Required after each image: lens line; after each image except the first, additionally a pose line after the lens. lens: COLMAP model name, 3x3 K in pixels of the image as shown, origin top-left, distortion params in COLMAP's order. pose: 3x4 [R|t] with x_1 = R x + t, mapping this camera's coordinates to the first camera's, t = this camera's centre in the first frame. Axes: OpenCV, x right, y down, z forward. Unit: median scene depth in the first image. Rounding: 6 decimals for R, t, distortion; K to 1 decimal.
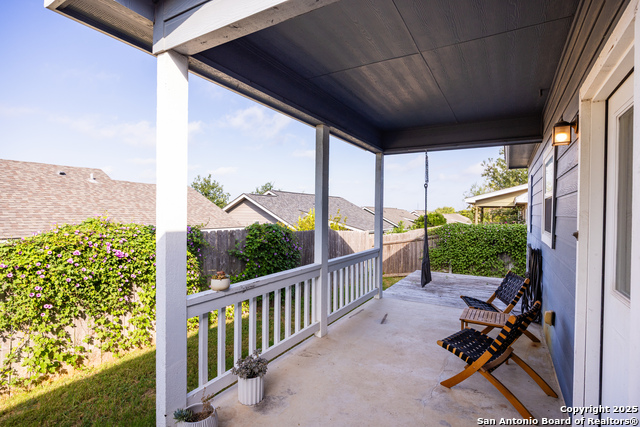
lens RADIAL K [[322.9, 0, 320.8], [0, 322.9, 213.0], [0, 0, 1]] dist [0.008999, -0.000557]
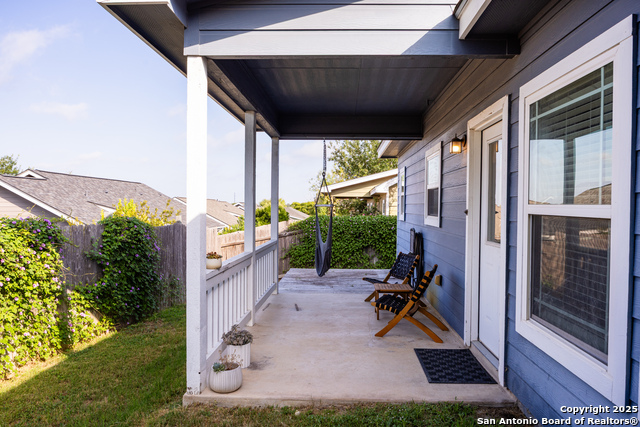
lens RADIAL K [[461.3, 0, 326.9], [0, 461.3, 213.8], [0, 0, 1]] dist [-0.010589, 0.002472]
pose [[0.886679, -0.011868, 0.462233, -0.264925], [0.004730, 0.999851, 0.016599, 0.010659], [-0.462361, -0.012531, 0.886603, -0.211177]]
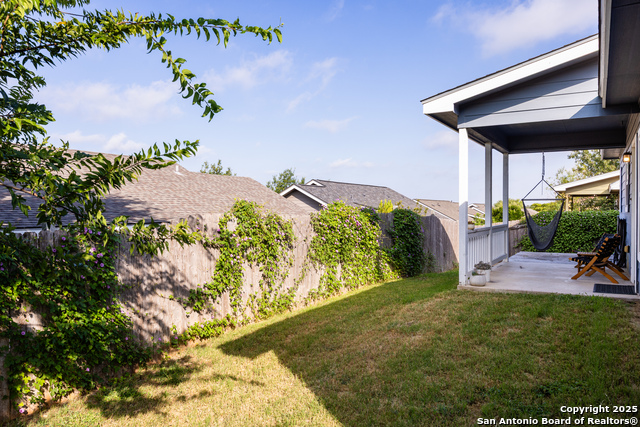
lens RADIAL K [[461.3, 0, 323.6], [0, 461.3, 211.2], [0, 0, 1]] dist [-0.010589, 0.002472]
pose [[0.999733, -0.012708, -0.019295, -0.473279], [0.012753, 0.999916, 0.002210, 0.036690], [0.019265, -0.002456, 0.999811, -0.805995]]
